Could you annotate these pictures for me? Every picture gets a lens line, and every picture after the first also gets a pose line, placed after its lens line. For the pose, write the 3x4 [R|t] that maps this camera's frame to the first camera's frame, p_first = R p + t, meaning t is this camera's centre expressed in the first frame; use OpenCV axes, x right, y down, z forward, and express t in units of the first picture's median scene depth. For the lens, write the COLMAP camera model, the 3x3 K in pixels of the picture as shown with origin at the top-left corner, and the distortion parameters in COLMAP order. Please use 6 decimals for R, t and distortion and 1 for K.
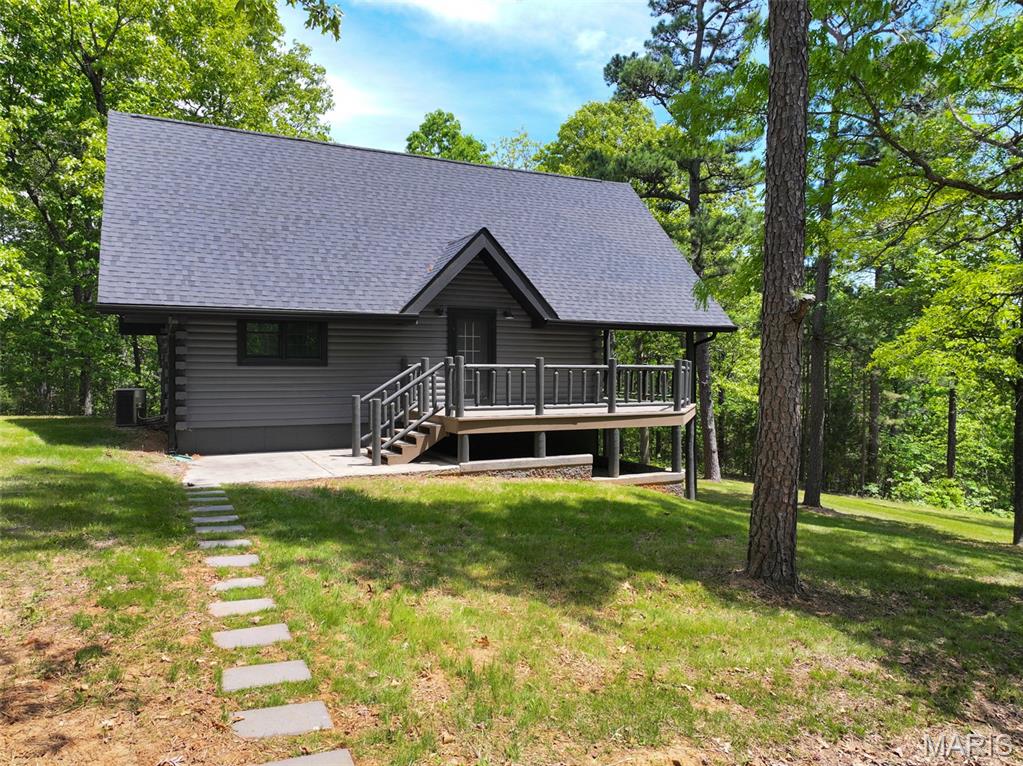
lens RADIAL K [[719.4, 0, 507.8], [0, 719.4, 386.3], [0, 0, 1]] dist [0.005668, 0.009184]
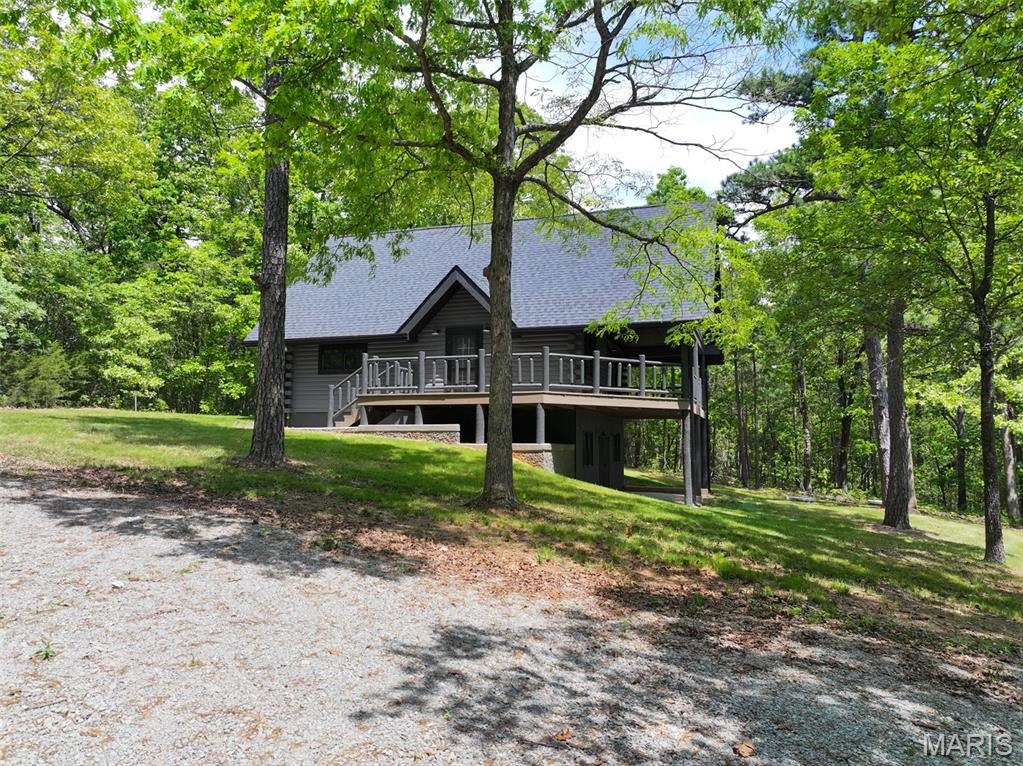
lens RADIAL K [[719.0, 0, 511.5], [0, 719.0, 383.0], [0, 0, 1]] dist [0.016599, 0.006391]
pose [[0.712122, -0.060390, -0.699454, 1.094310], [-0.021003, 0.994015, -0.107205, 0.158521], [0.701741, 0.091034, 0.706592, 0.154808]]
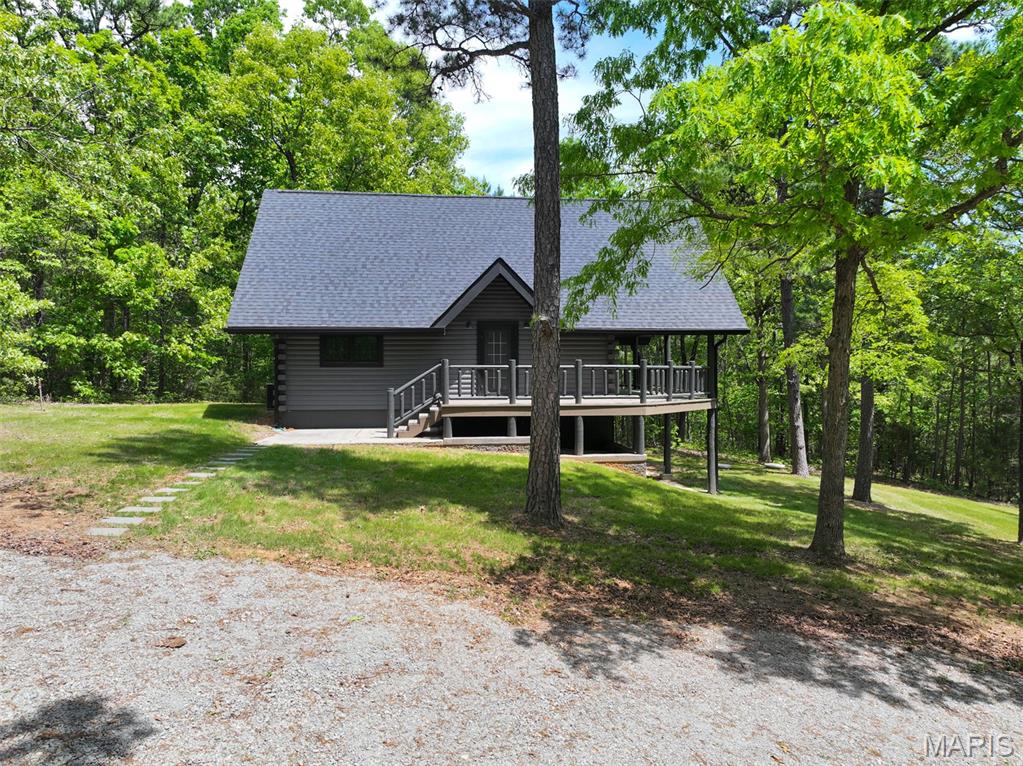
lens RADIAL K [[719.4, 0, 507.8], [0, 719.4, 386.3], [0, 0, 1]] dist [0.005668, 0.009184]
pose [[0.939925, 0.004525, -0.341352, 0.468327], [-0.004494, 0.999990, 0.000882, 0.006695], [0.341353, 0.000705, 0.939935, -0.216954]]
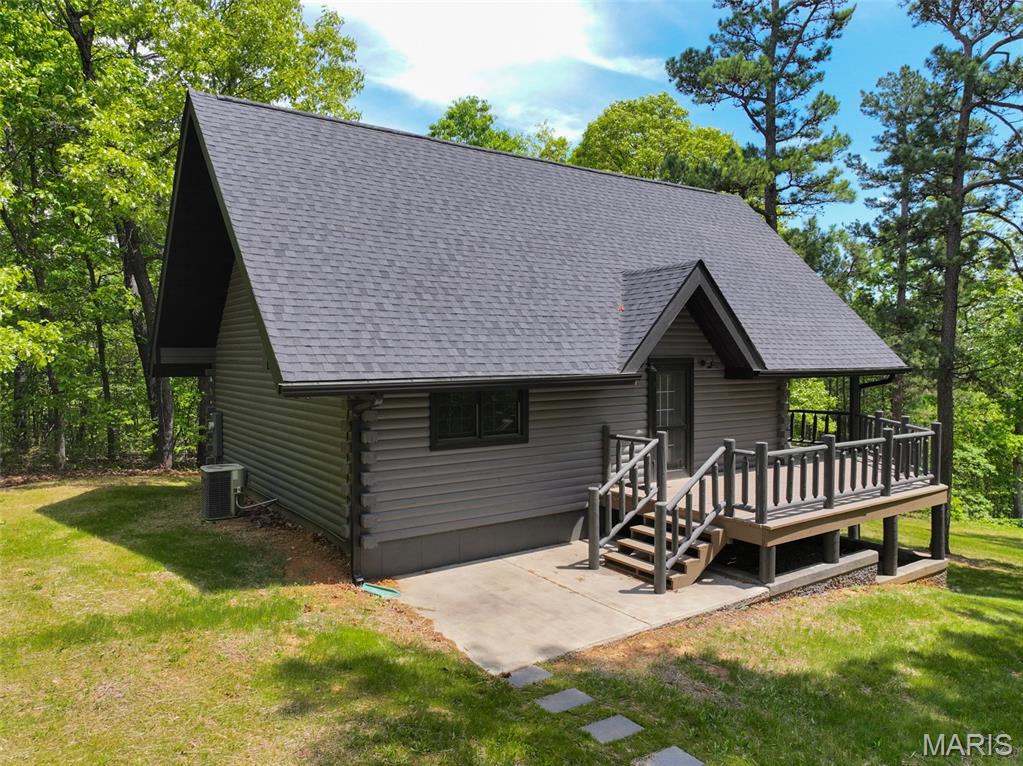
lens RADIAL K [[719.0, 0, 511.5], [0, 719.0, 383.0], [0, 0, 1]] dist [0.016599, 0.006391]
pose [[0.988188, -0.011880, 0.152783, -0.410123], [0.010042, 0.999868, 0.012797, -0.107975], [-0.152914, -0.011111, 0.988177, 0.266999]]
